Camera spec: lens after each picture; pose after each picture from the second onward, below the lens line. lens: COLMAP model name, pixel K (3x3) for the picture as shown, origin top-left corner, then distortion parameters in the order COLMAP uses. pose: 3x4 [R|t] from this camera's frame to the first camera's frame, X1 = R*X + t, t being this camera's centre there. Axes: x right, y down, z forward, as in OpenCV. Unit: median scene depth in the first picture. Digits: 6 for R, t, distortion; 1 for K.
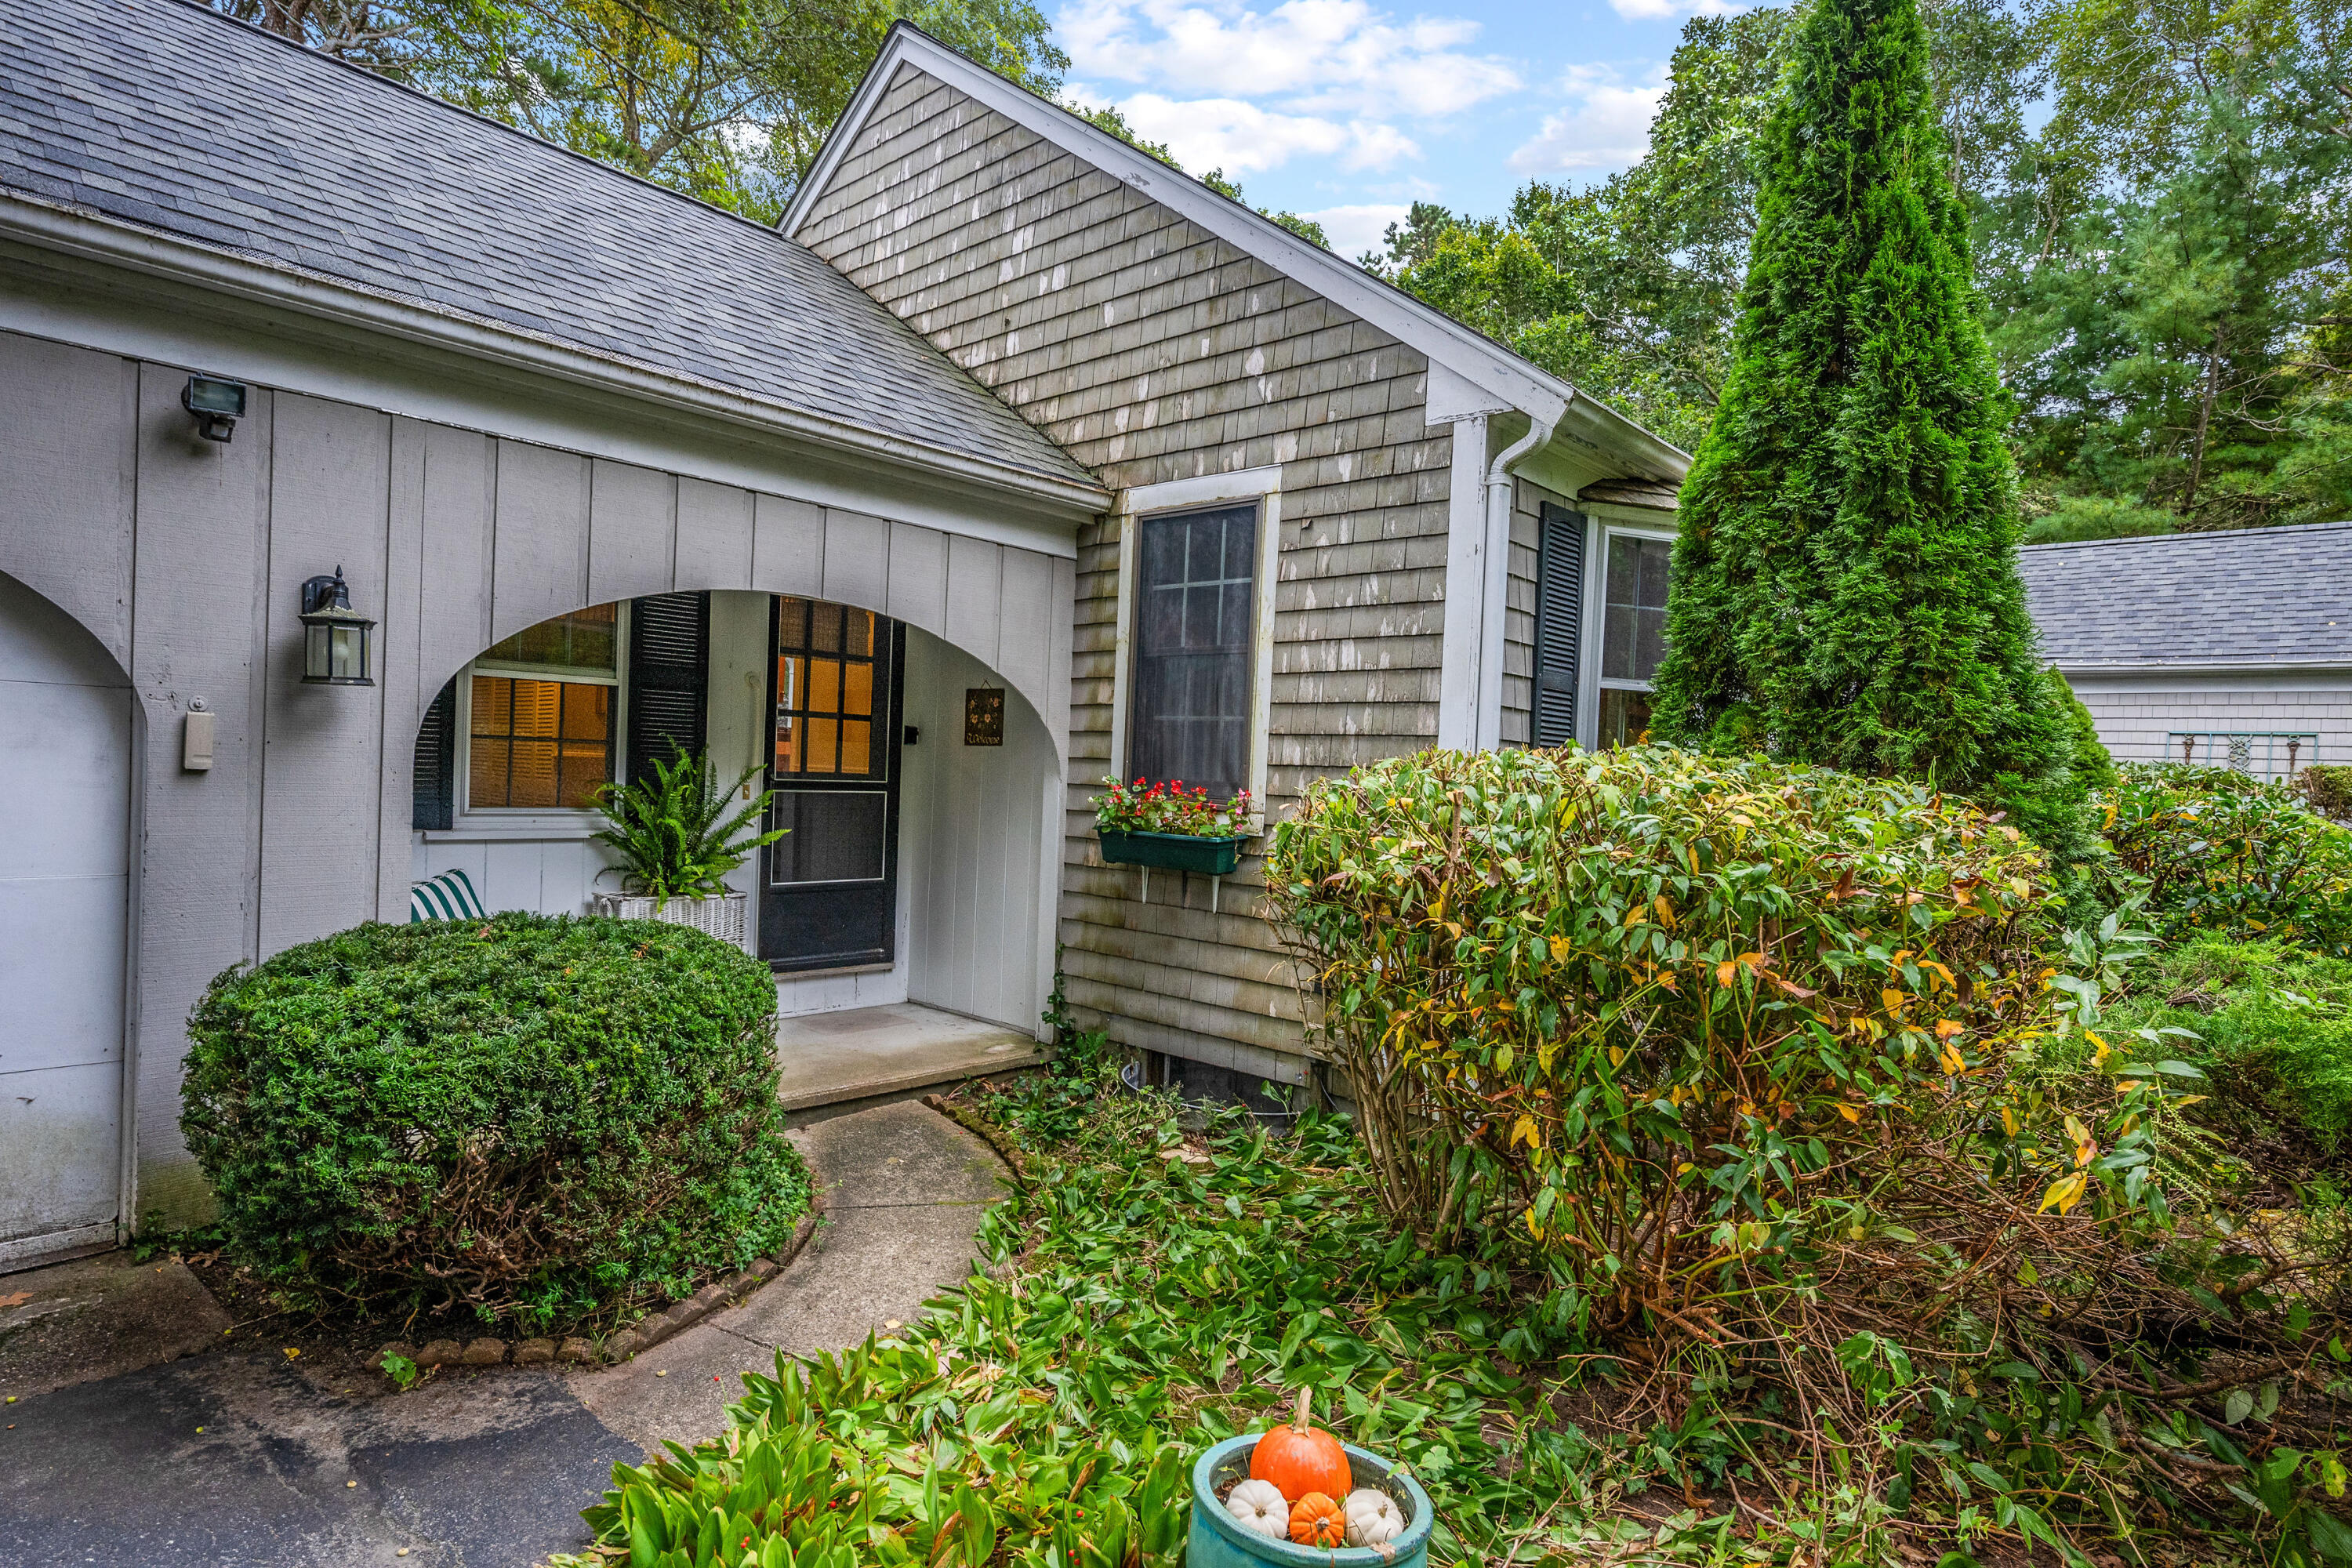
lens RADIAL K [[1180.3, 0, 1186.7], [0, 1180.3, 785.0], [0, 0, 1]] dist [0.000255, -0.000107]
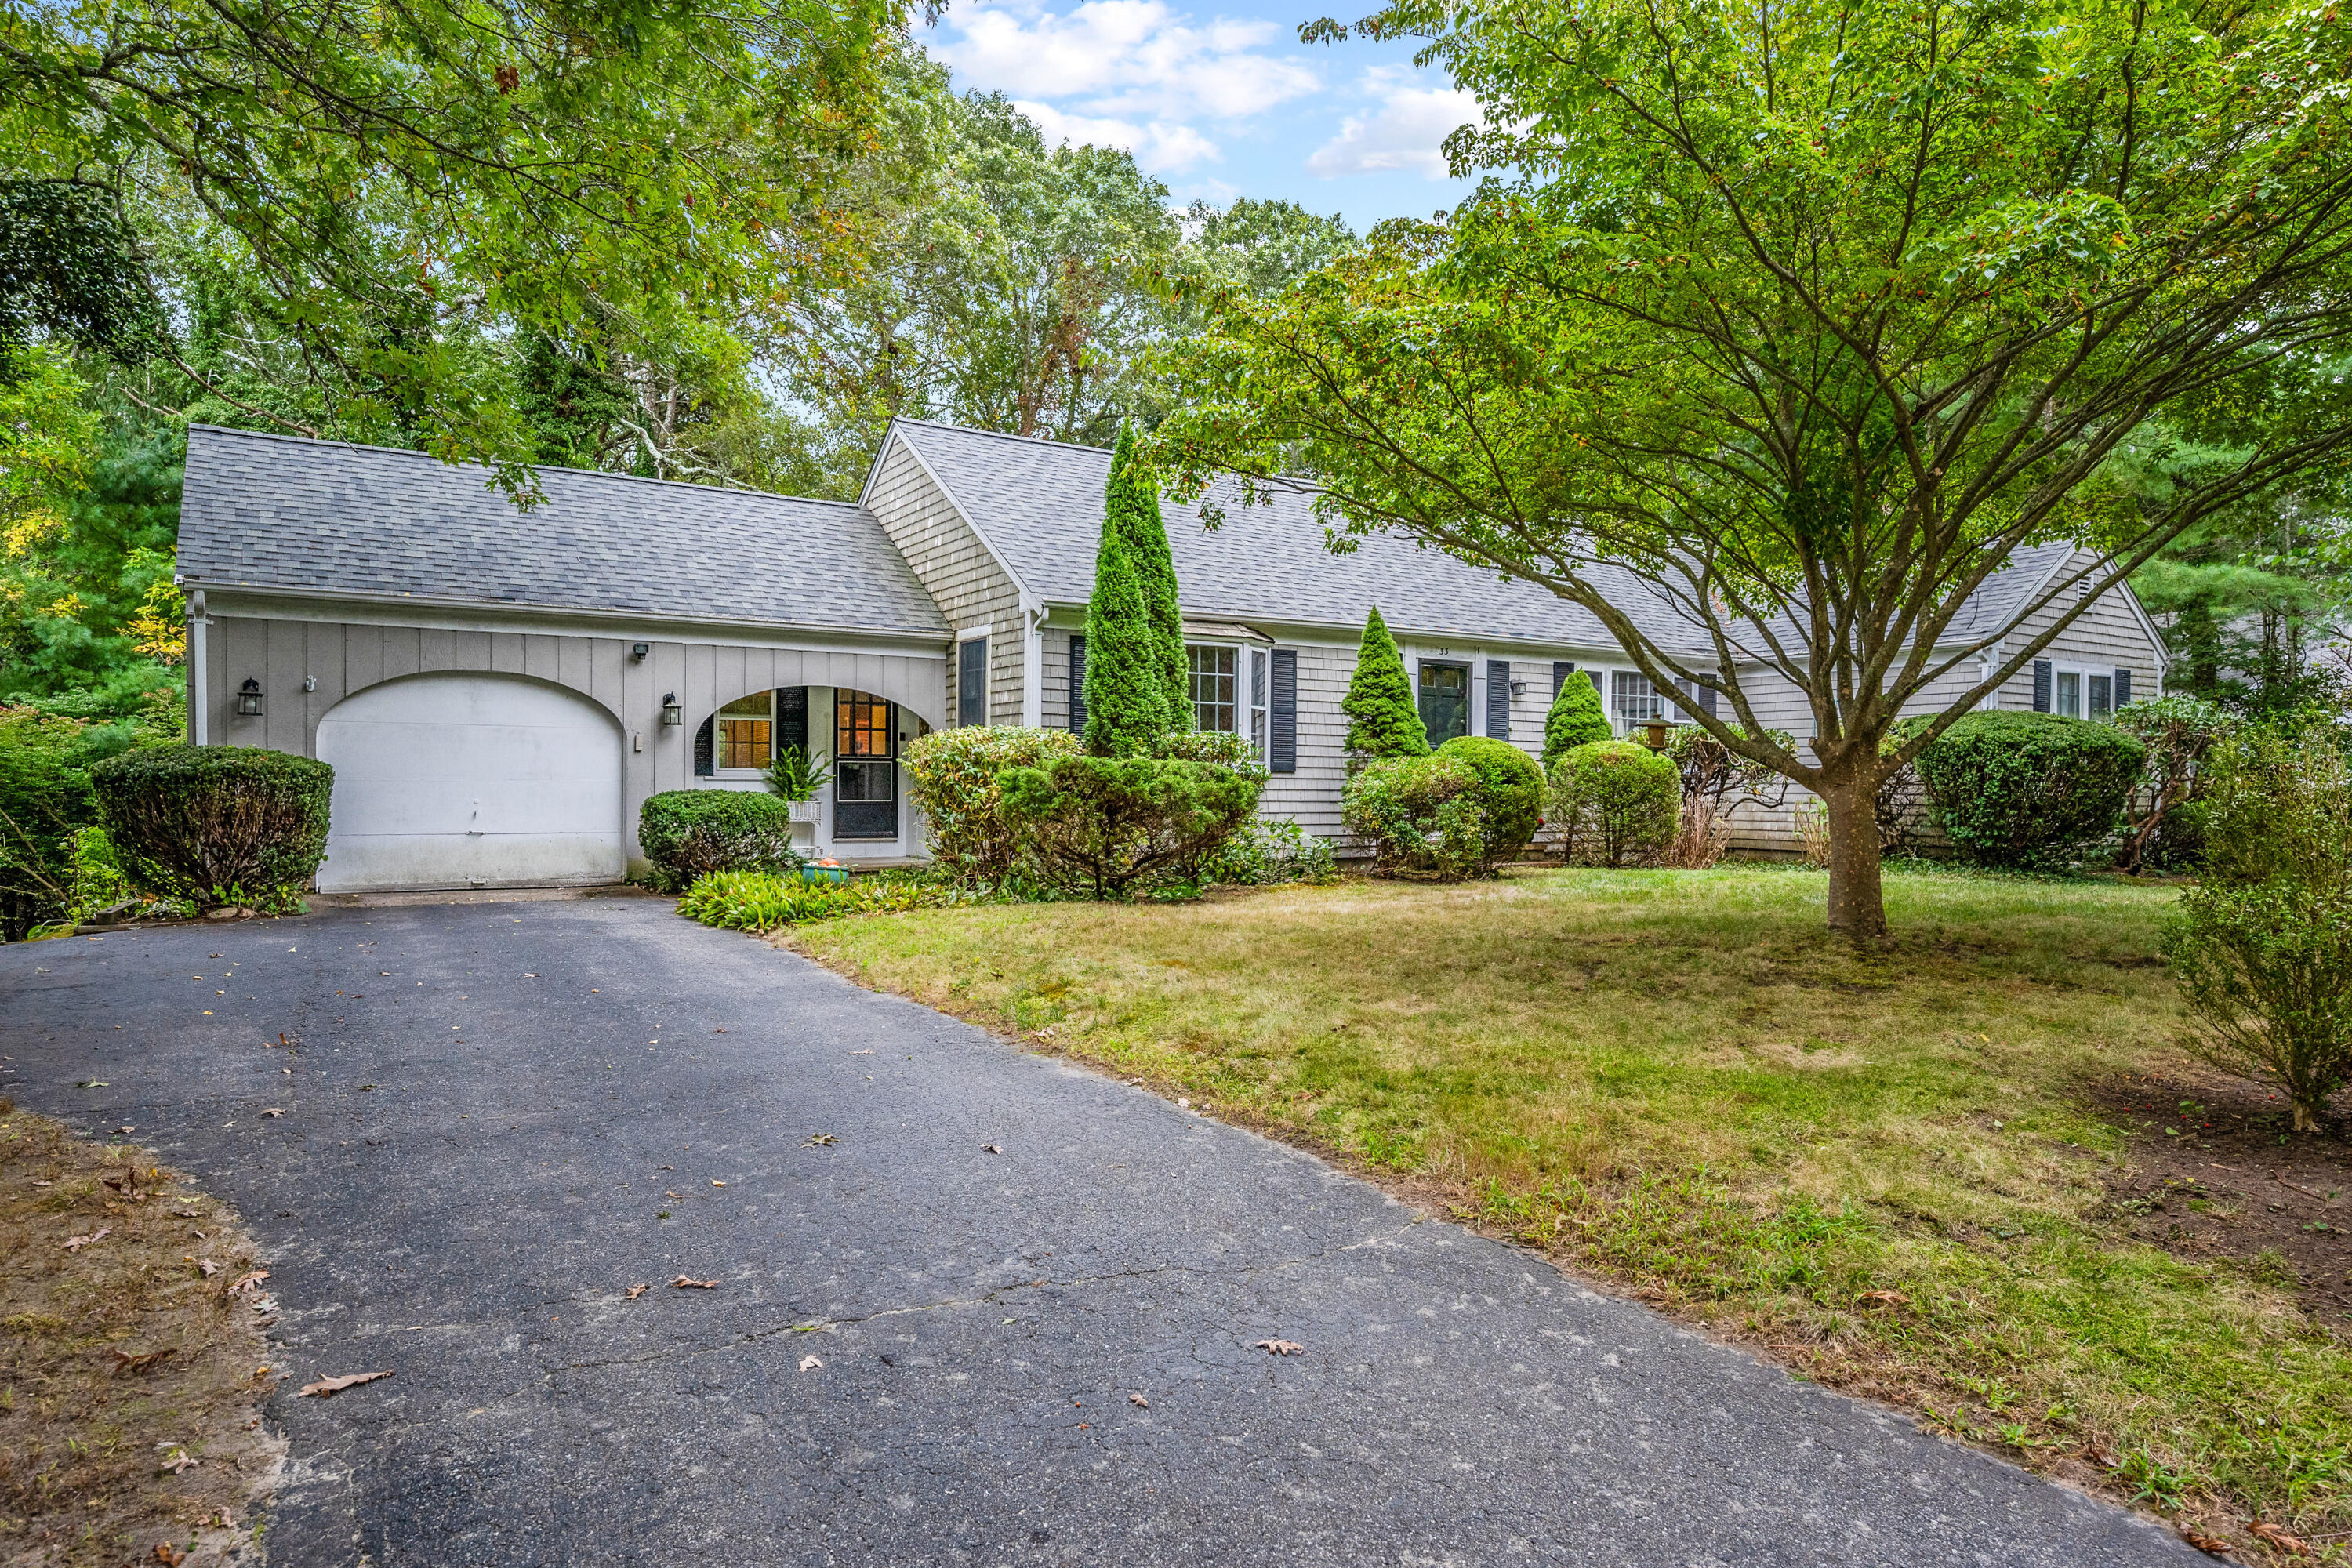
lens RADIAL K [[1180.3, 0, 1186.7], [0, 1180.3, 785.0], [0, 0, 1]] dist [0.000255, -0.000107]
pose [[0.970833, -0.033730, -0.237373, 1.106793], [0.031336, 0.999413, -0.013851, 0.131997], [0.237700, 0.006009, 0.971320, -1.422234]]
